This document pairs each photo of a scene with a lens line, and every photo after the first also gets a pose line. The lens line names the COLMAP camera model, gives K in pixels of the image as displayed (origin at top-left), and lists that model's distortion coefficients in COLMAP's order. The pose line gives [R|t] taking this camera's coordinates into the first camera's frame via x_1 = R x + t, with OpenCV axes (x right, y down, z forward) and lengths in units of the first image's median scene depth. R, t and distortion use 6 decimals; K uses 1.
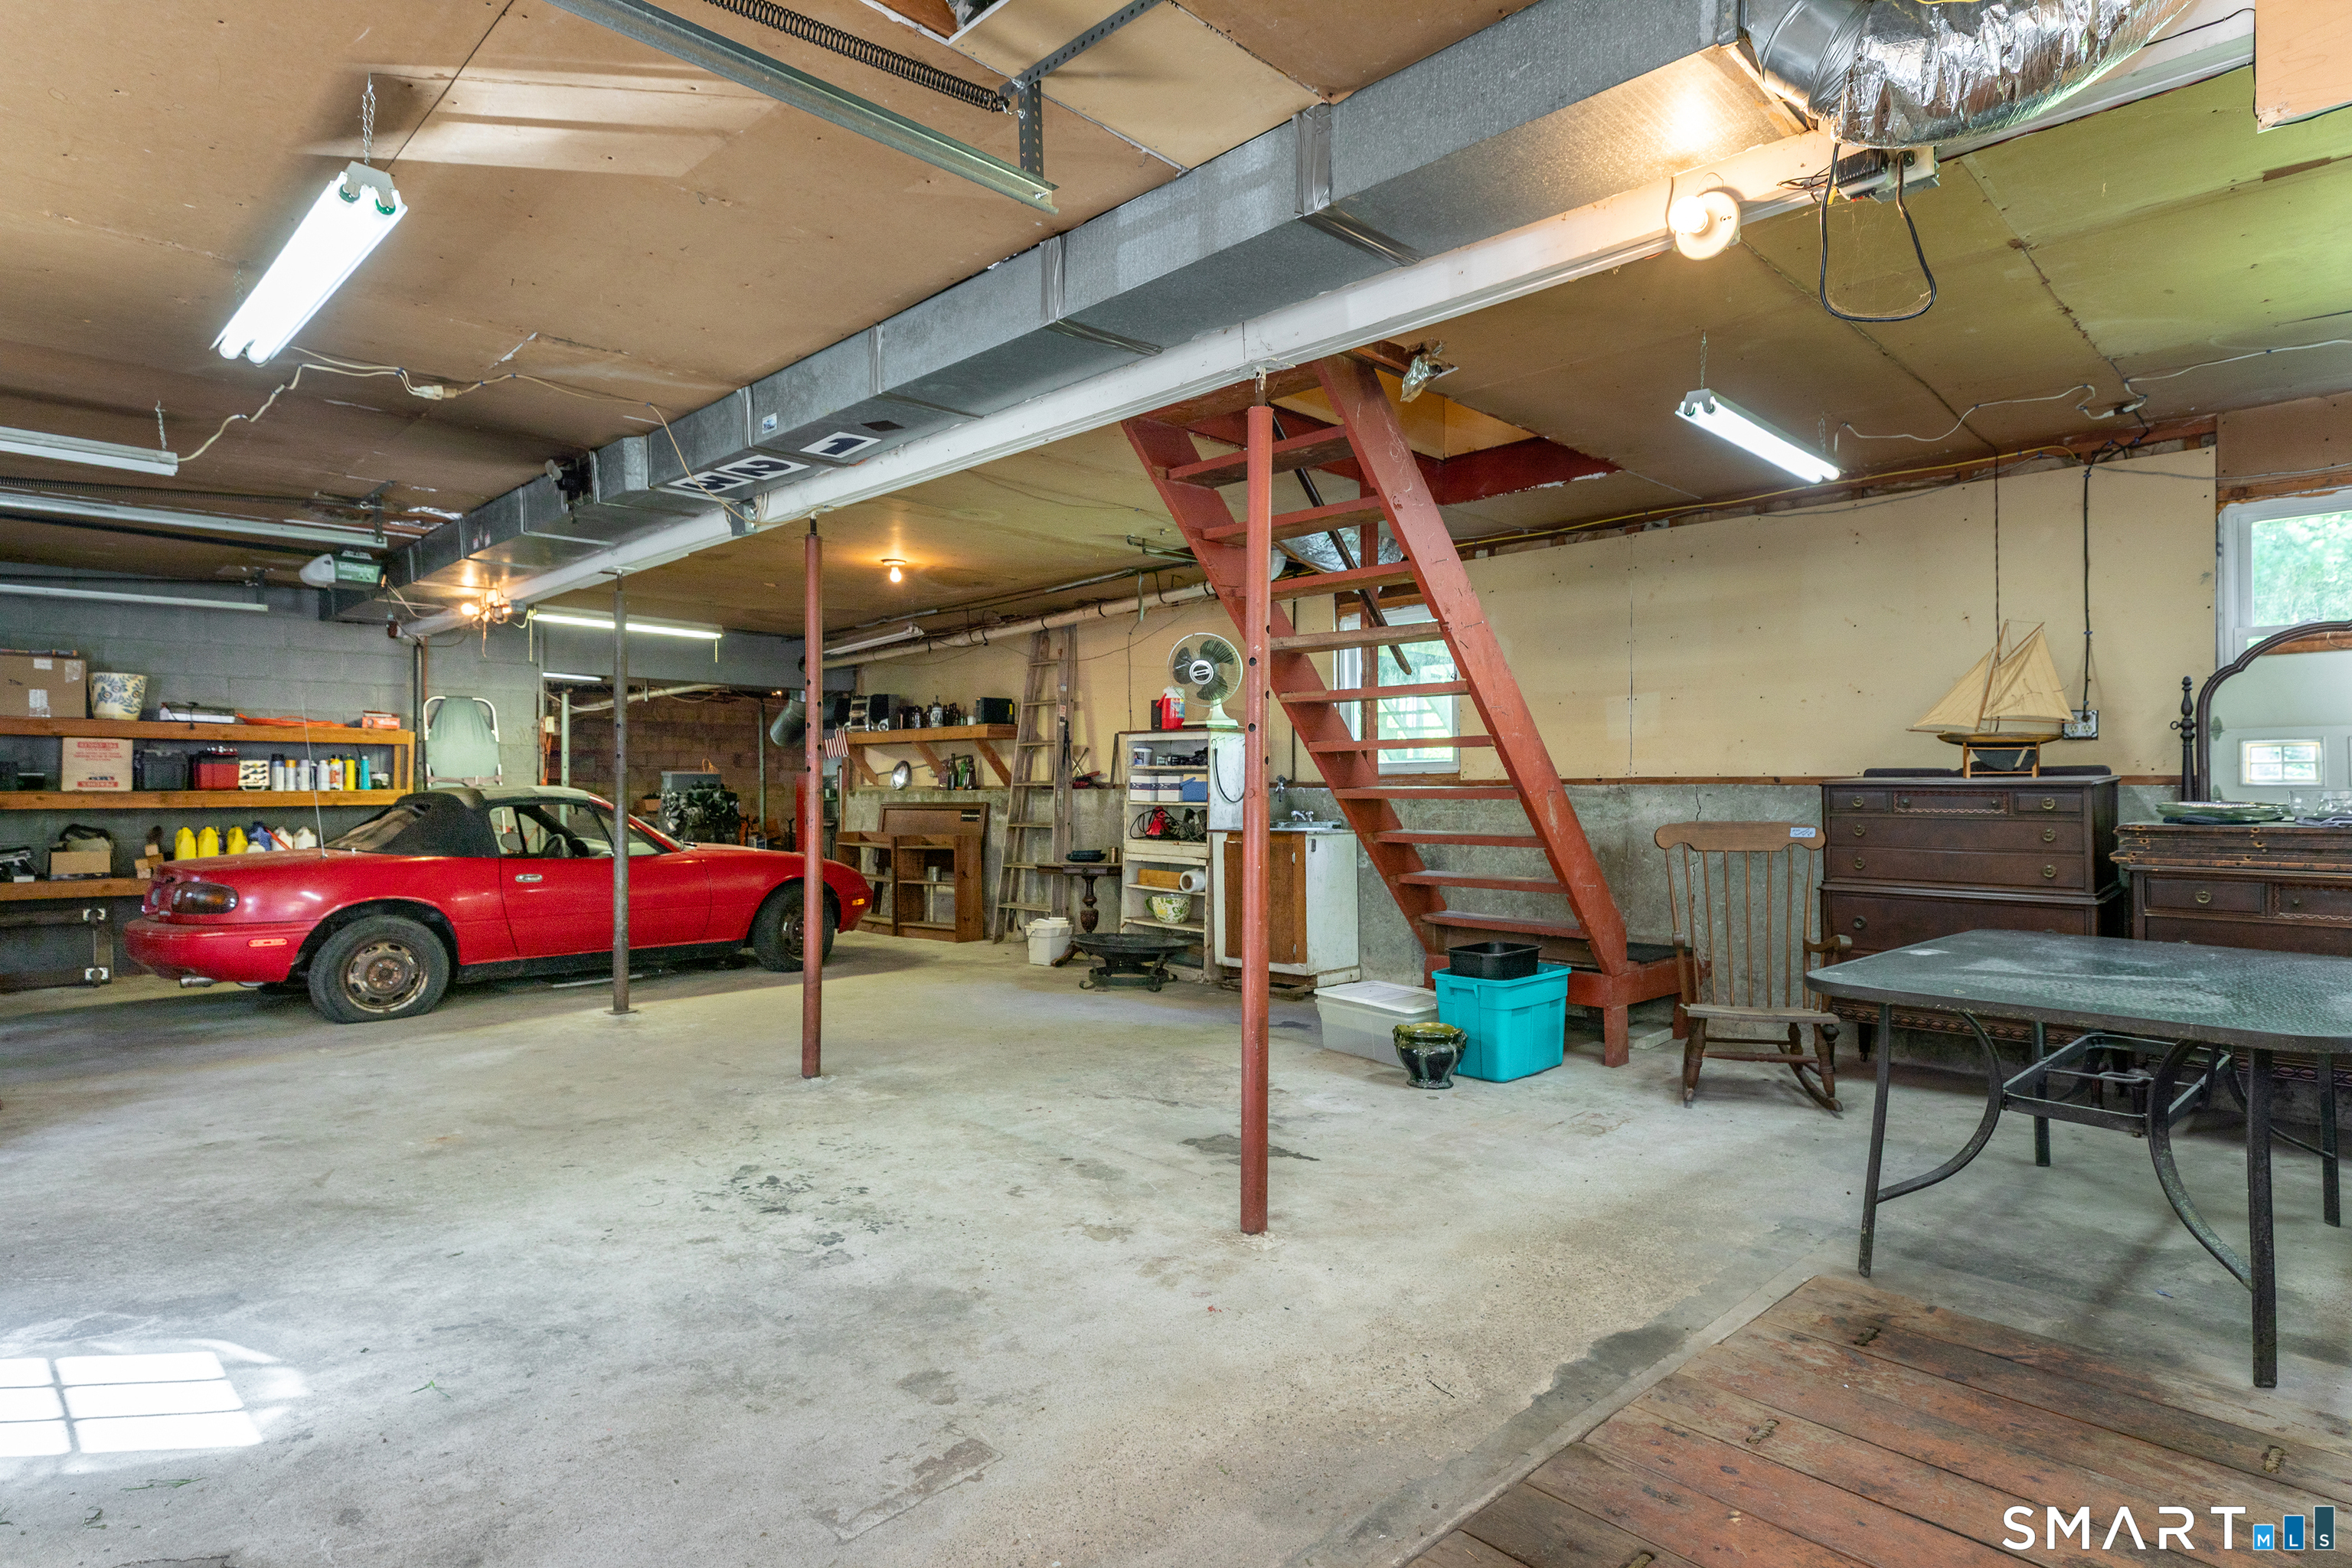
lens RADIAL K [[1269.0, 0, 1178.0], [0, 1269.0, 785.7], [0, 0, 1]] dist [0.023823, 0.001494]
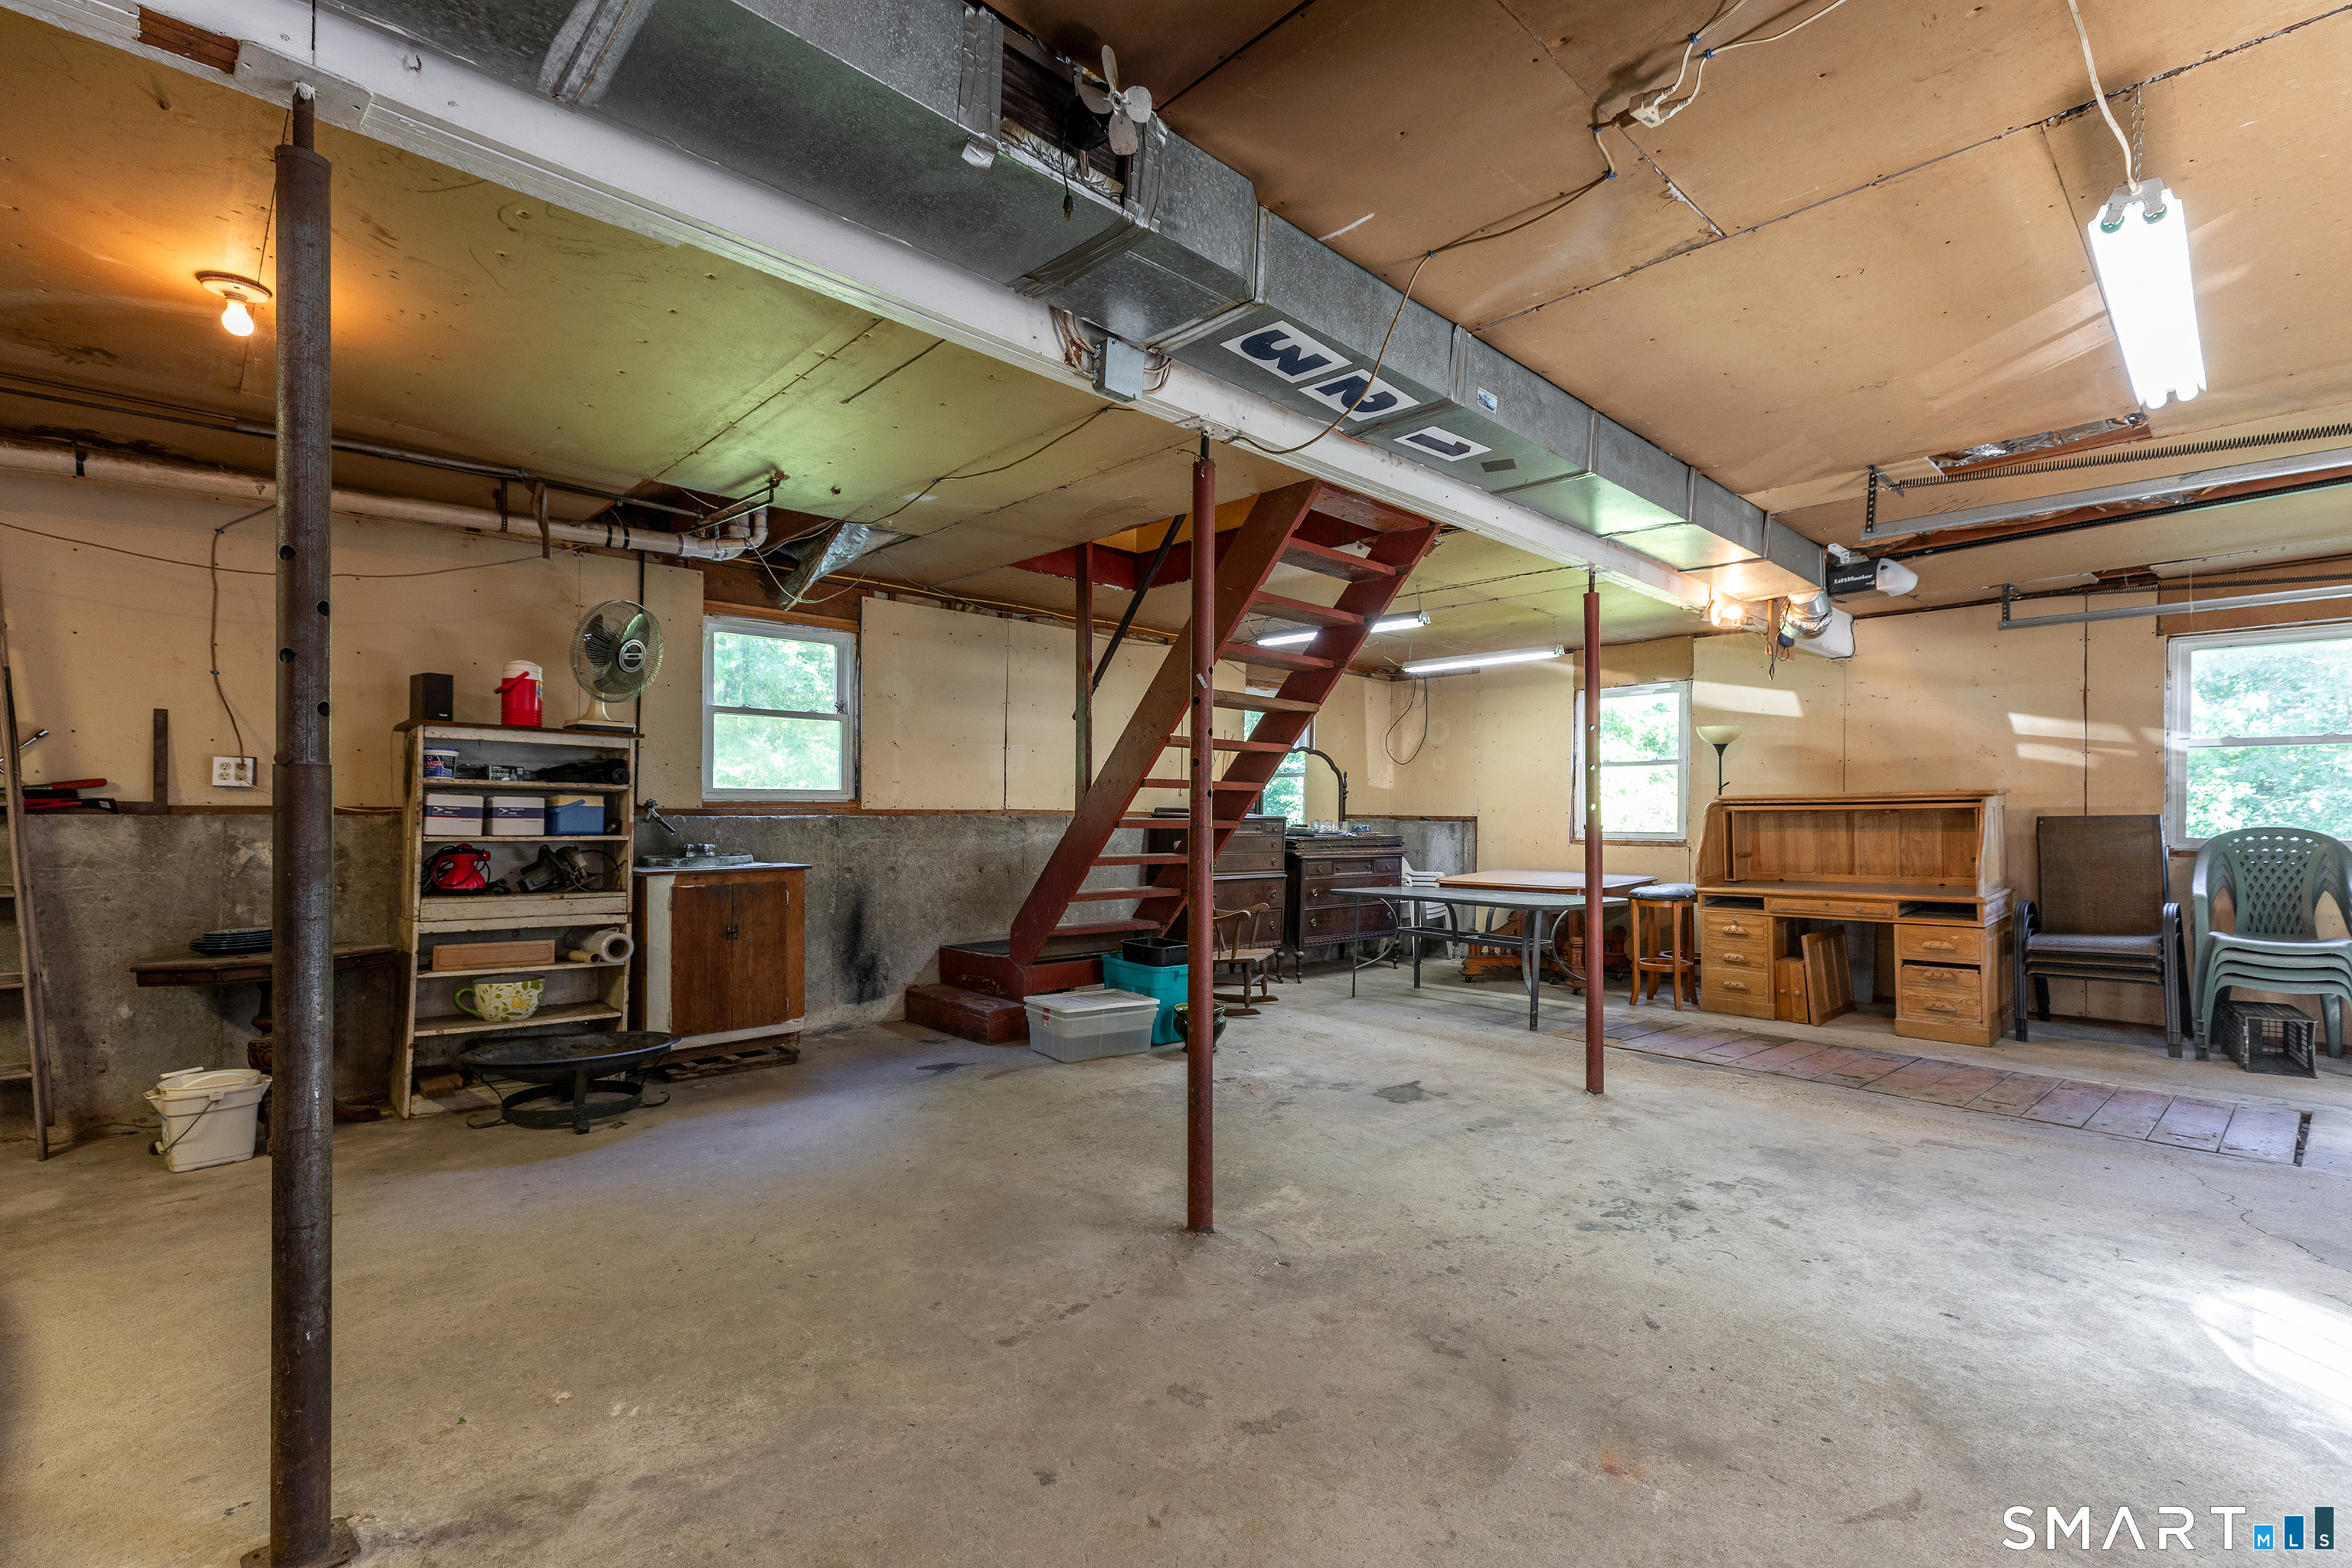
lens RADIAL K [[1065.7, 0, 1180.3], [0, 1065.7, 814.6], [0, 0, 1]] dist [0.009236, -0.004322]
pose [[0.011915, 0.004672, 0.999918, -1.308468], [-0.009575, 0.999944, -0.004558, 0.001978], [-0.999883, -0.009520, 0.011959, 1.498184]]
